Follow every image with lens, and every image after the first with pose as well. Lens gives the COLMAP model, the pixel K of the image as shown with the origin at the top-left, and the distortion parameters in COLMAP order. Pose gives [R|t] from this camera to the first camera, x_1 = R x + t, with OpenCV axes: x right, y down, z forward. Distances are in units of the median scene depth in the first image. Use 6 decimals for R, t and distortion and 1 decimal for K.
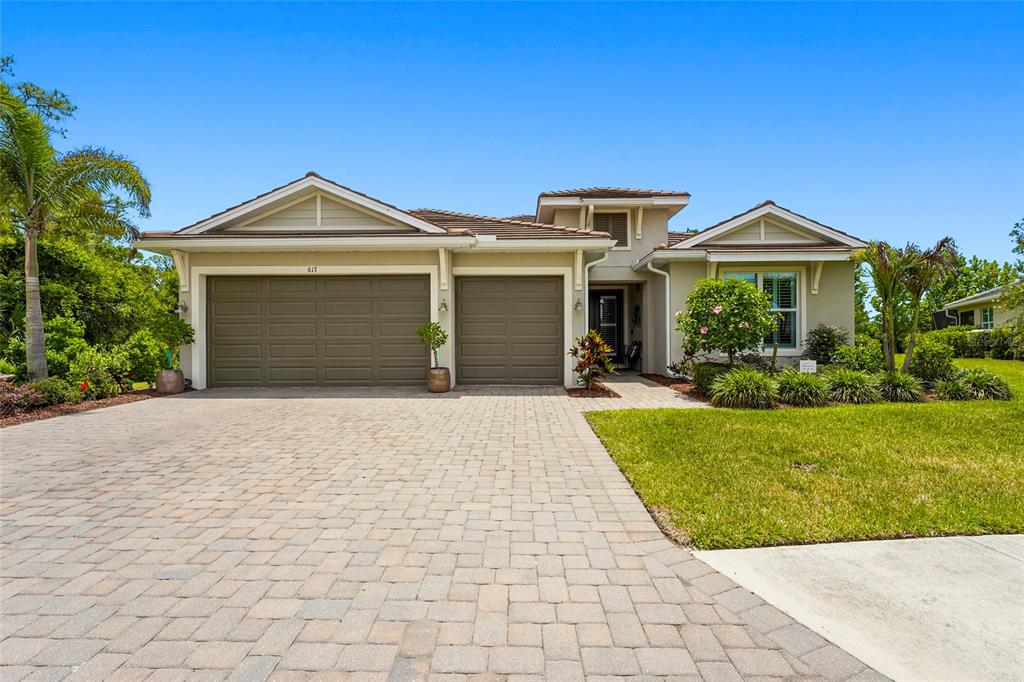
lens RADIAL K [[456.2, 0, 515.5], [0, 456.2, 341.6], [0, 0, 1]] dist [-0.001304, -0.000170]
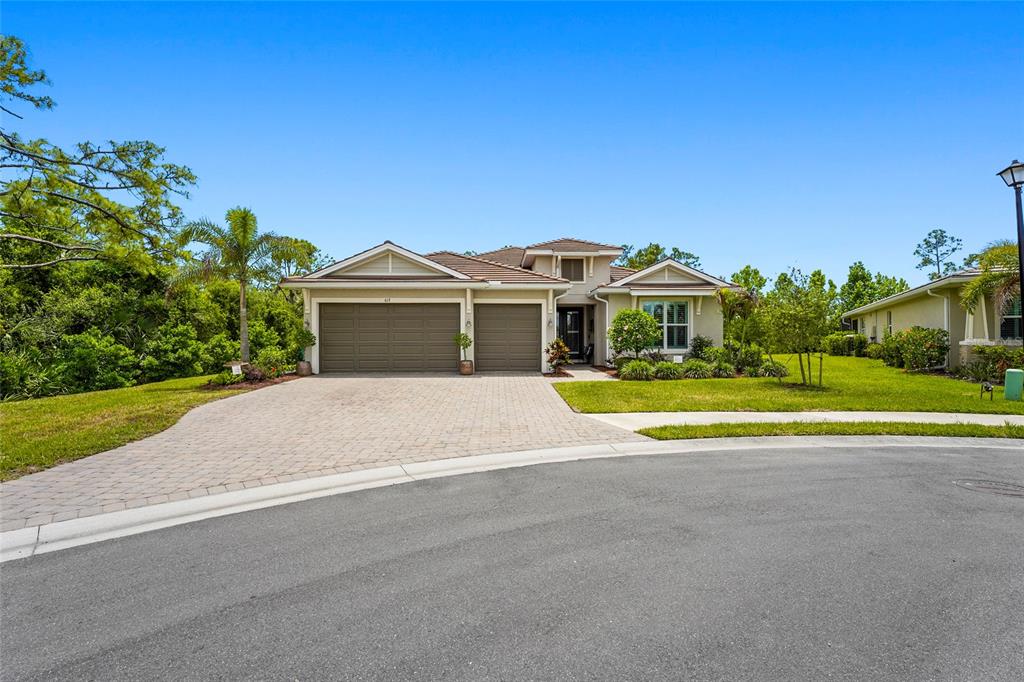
lens RADIAL K [[456.2, 0, 515.5], [0, 456.2, 341.6], [0, 0, 1]] dist [-0.001304, -0.000170]
pose [[0.998876, 0.002455, 0.047343, -0.064826], [-0.002575, 0.999994, 0.002483, -0.014922], [-0.047336, -0.002602, 0.998876, -0.634283]]
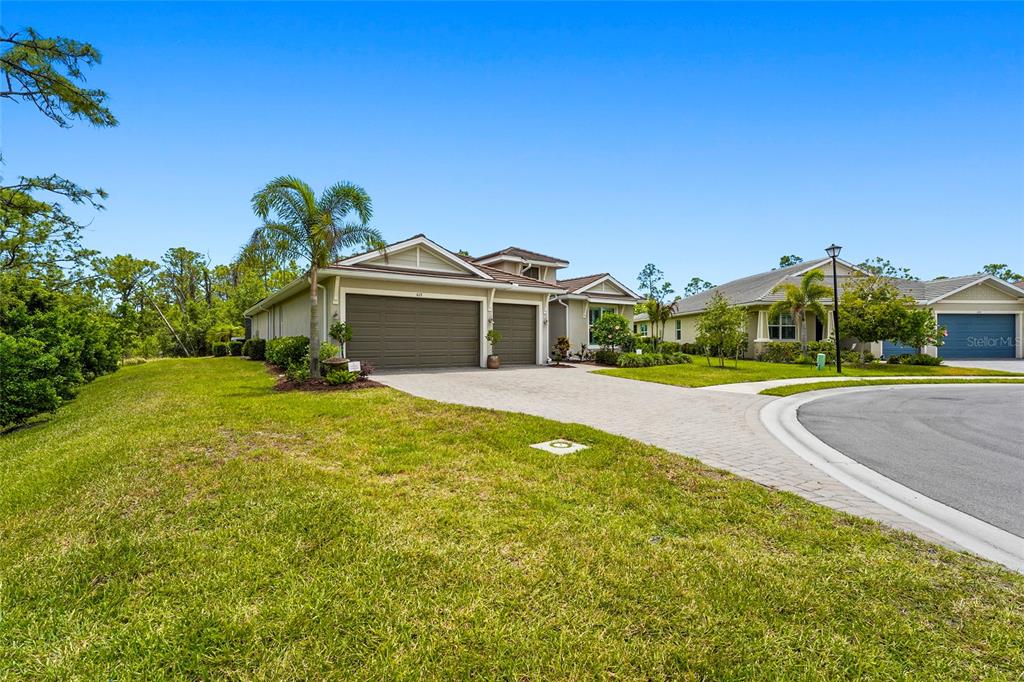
lens RADIAL K [[456.2, 0, 515.5], [0, 456.2, 341.6], [0, 0, 1]] dist [-0.001304, -0.000170]
pose [[0.816746, 0.006074, 0.576965, -1.066187], [-0.006263, 0.999979, -0.001662, 0.006485], [-0.576963, -0.002256, 0.816767, -0.484586]]
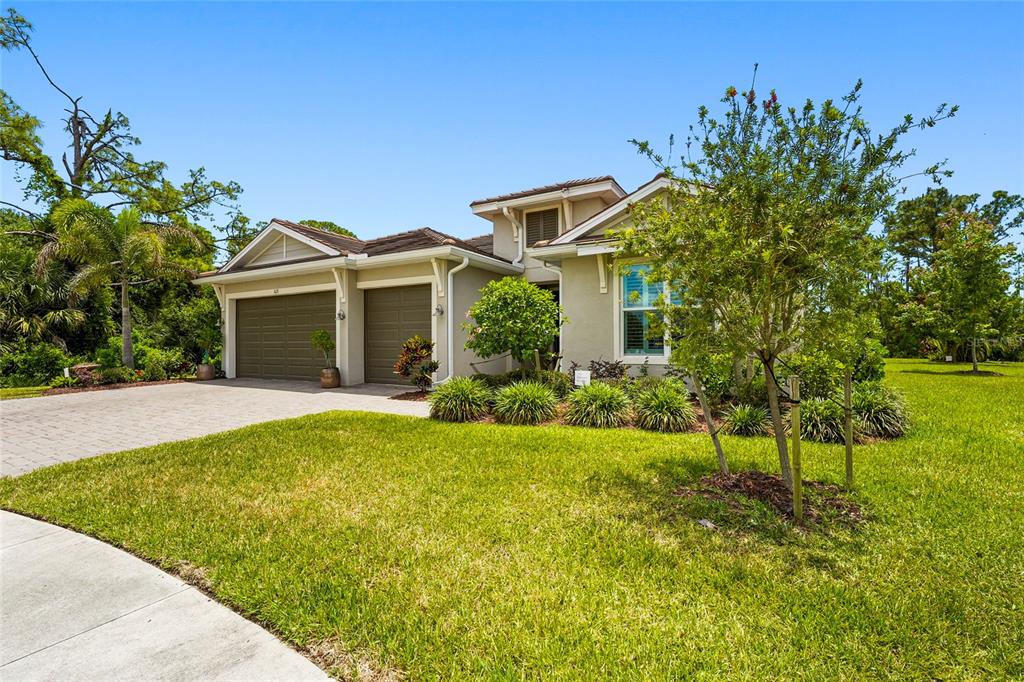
lens RADIAL K [[443.0, 0, 512.0], [0, 443.0, 341.0], [0, 0, 1]] dist [-0.001885, -0.000139]
pose [[0.870894, 0.000600, -0.491470, 0.779222], [0.003582, 0.999965, 0.007570, -0.019110], [0.491457, -0.008353, 0.870862, 0.200187]]
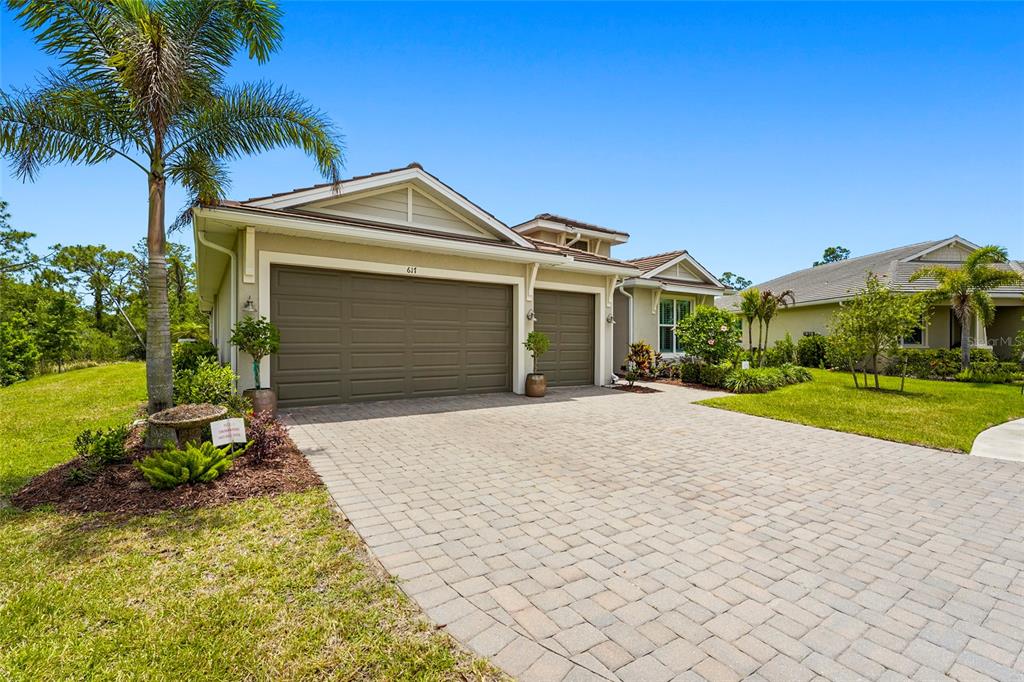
lens RADIAL K [[456.2, 0, 515.5], [0, 456.2, 341.6], [0, 0, 1]] dist [-0.001304, -0.000170]
pose [[0.820790, 0.007262, 0.571184, -0.776103], [-0.009175, 0.999958, 0.000471, -0.018065], [-0.571156, -0.005627, 0.820822, 0.134812]]
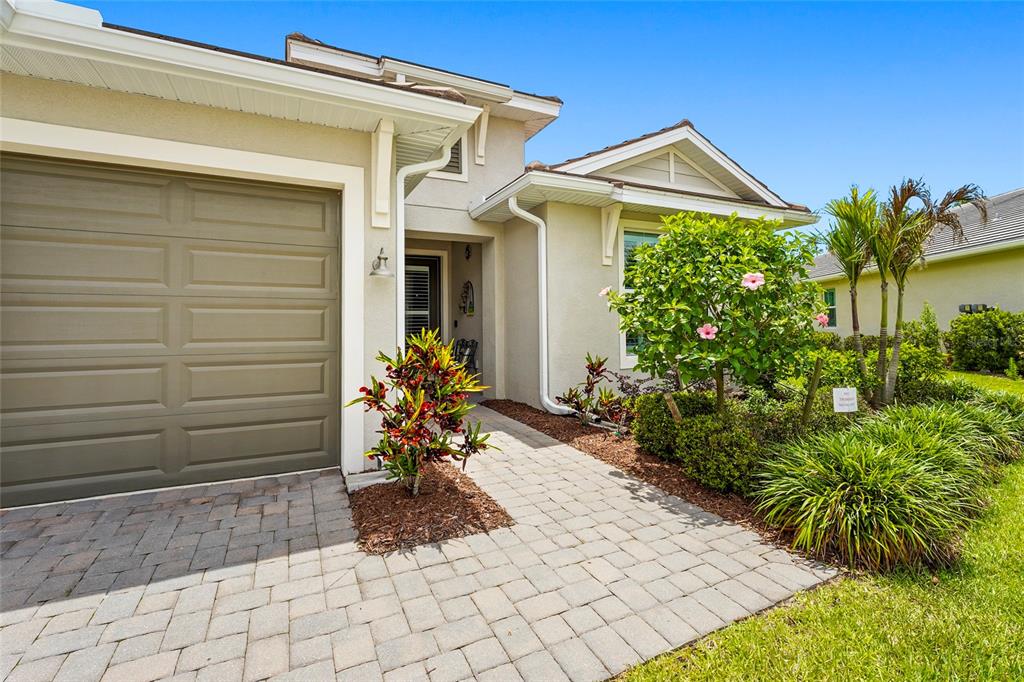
lens RADIAL K [[465.3, 0, 510.6], [0, 465.3, 314.2], [0, 0, 1]] dist [-0.004087, -0.000396]
pose [[0.899311, 0.008632, 0.437225, 0.062712], [0.004181, 0.999590, -0.028334, -0.024757], [-0.437290, 0.027309, 0.898906, 0.587695]]
